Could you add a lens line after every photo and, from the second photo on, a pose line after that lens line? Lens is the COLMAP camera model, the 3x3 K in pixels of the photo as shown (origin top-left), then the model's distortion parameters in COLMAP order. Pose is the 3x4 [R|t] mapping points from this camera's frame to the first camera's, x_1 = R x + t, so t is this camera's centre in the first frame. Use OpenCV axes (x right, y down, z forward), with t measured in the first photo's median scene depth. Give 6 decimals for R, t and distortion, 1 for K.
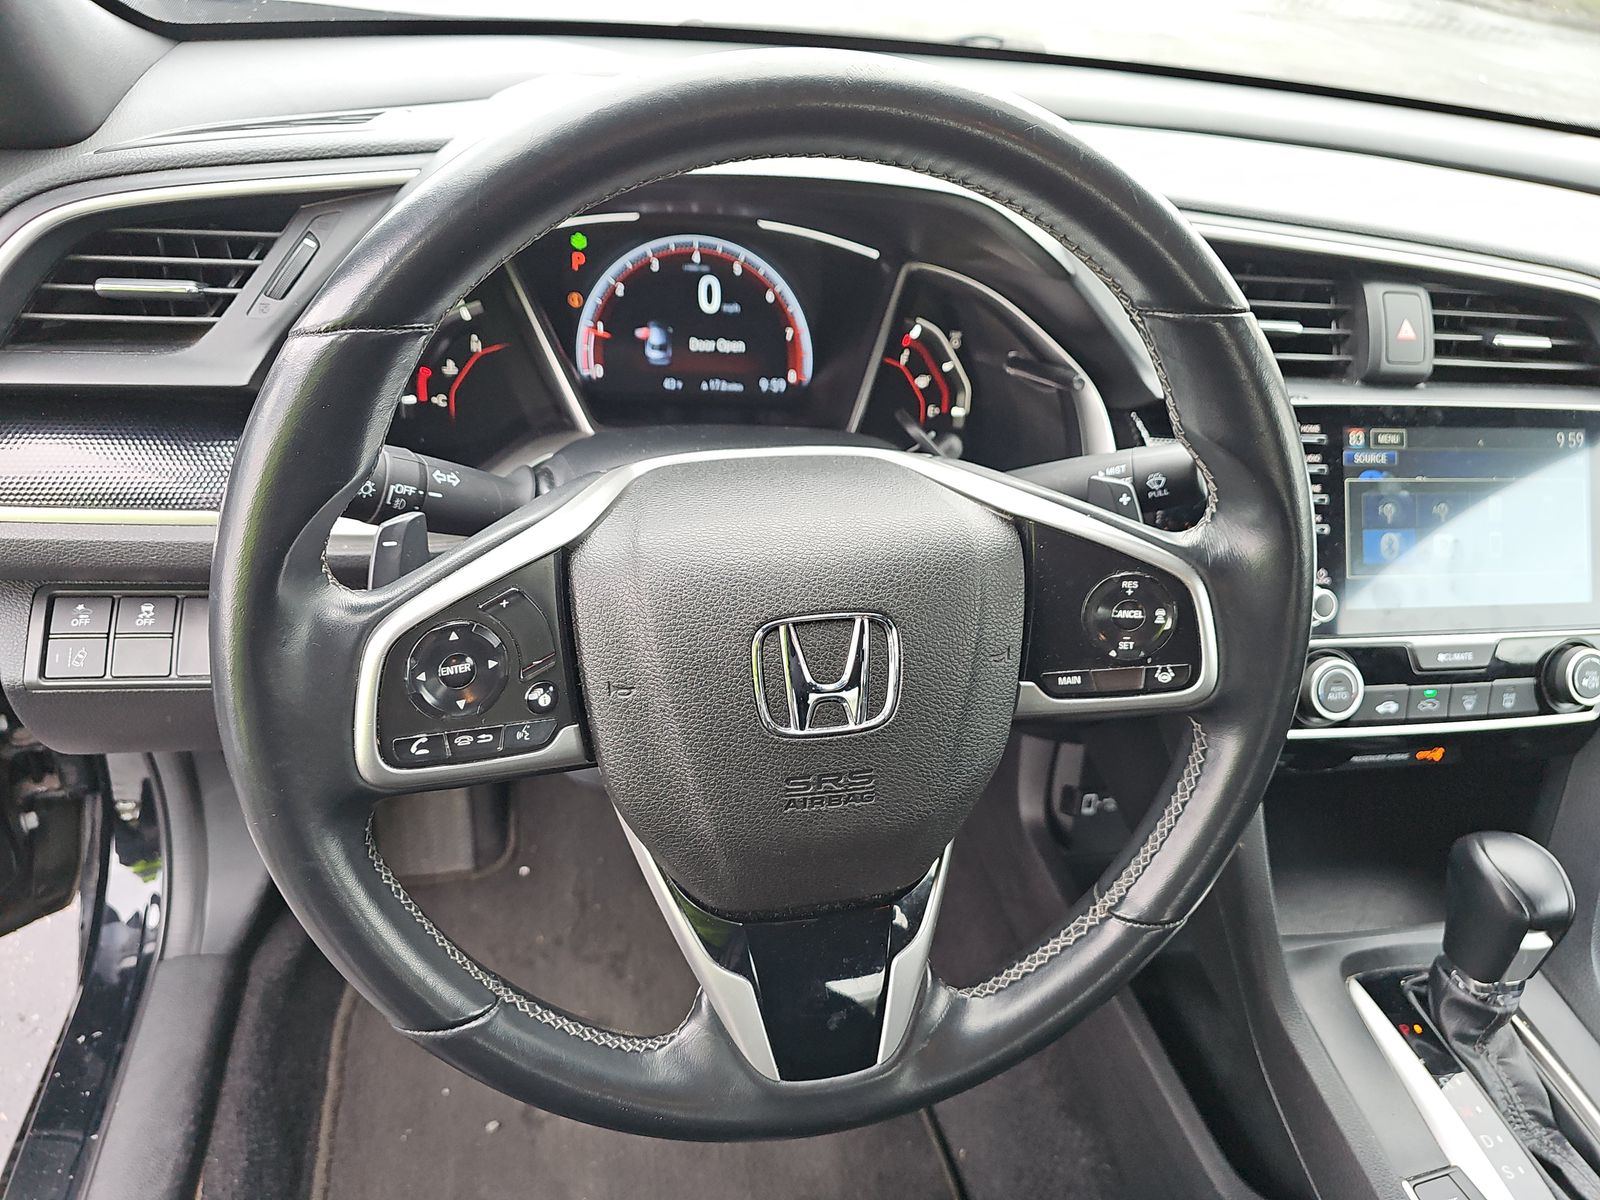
lens RADIAL K [[1044.8, 0, 791.6], [0, 1044.8, 601.5], [0, 0, 1]] dist [0.025203, -0.015313]
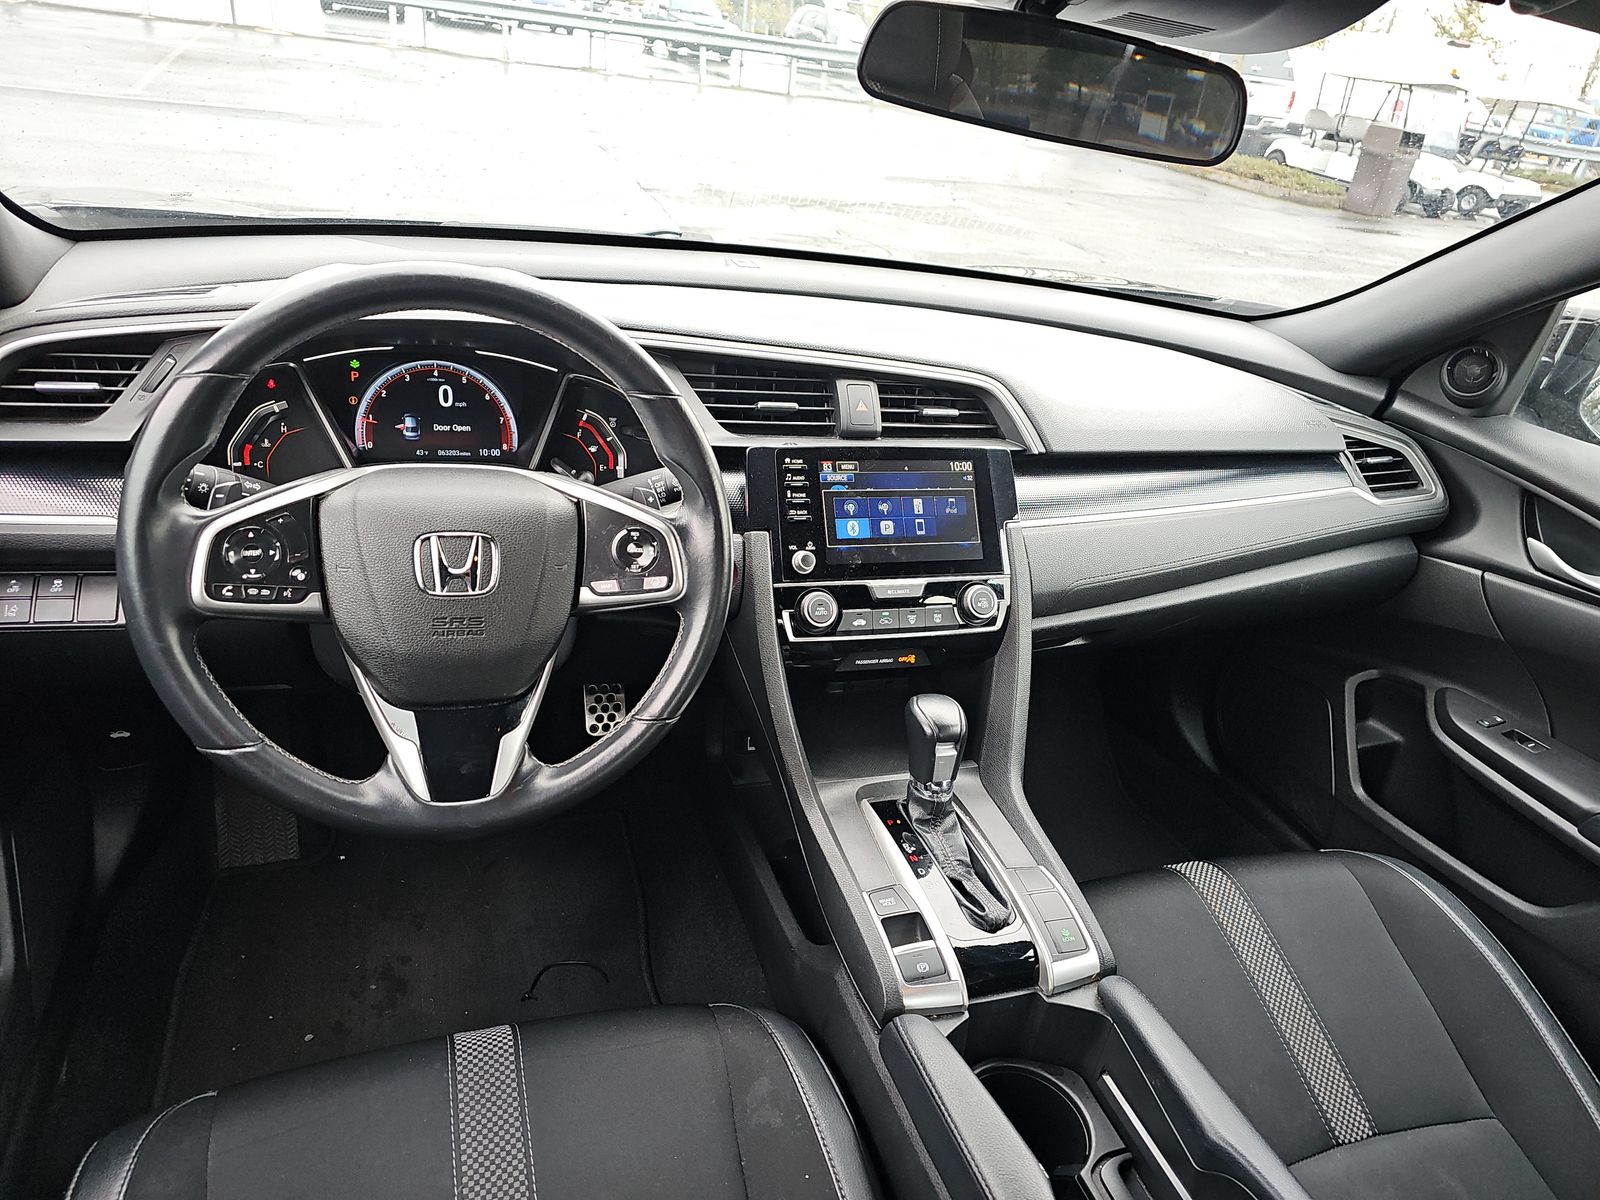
lens RADIAL K [[1044.8, 0, 812.1], [0, 1044.8, 603.8], [0, 0, 1]] dist [0.025203, -0.015313]
pose [[0.990278, -0.046321, 0.131163, 0.254390], [0.063235, 0.989771, -0.127884, 0.257641], [-0.123898, 0.134935, 0.983078, -0.582106]]
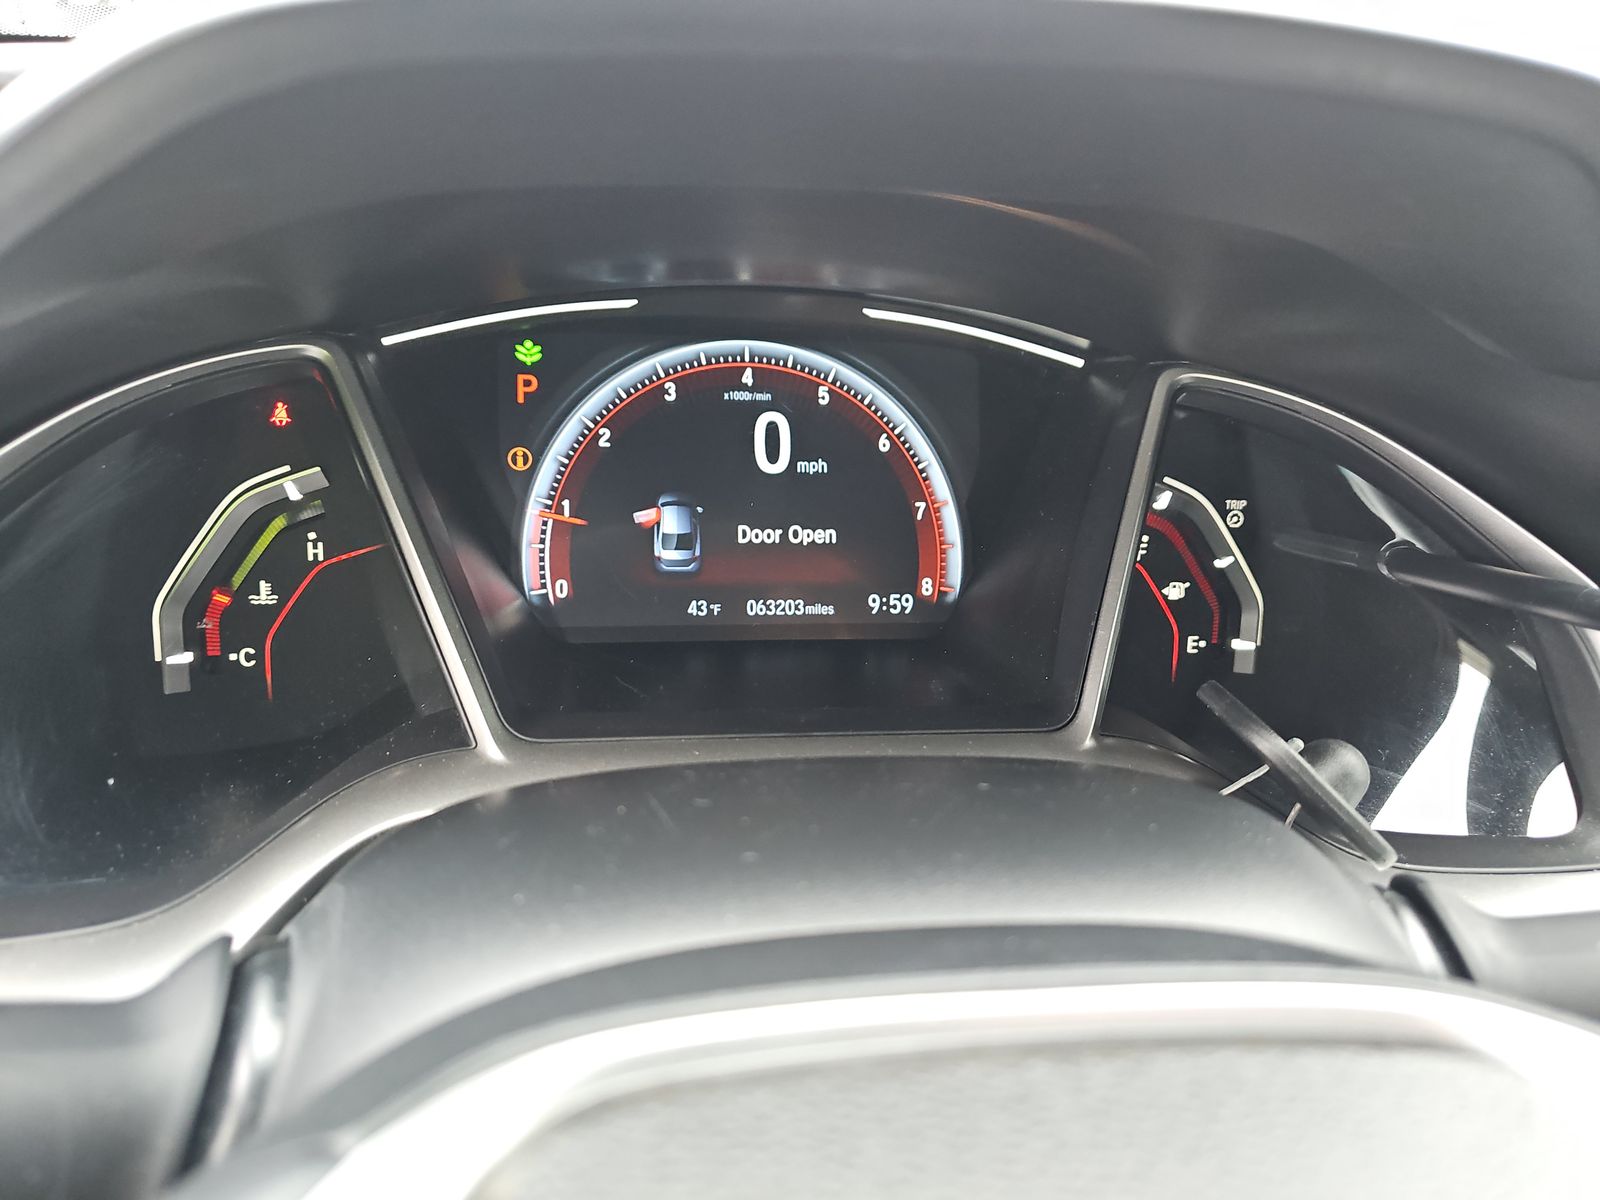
lens RADIAL K [[1044.8, 0, 811.4], [0, 1044.8, 601.9], [0, 0, 1]] dist [0.025203, -0.015313]
pose [[0.998214, -0.017001, -0.057273, -0.030634], [0.008702, 0.989809, -0.142137, -0.143738], [0.059105, 0.141385, 0.988189, 0.510288]]
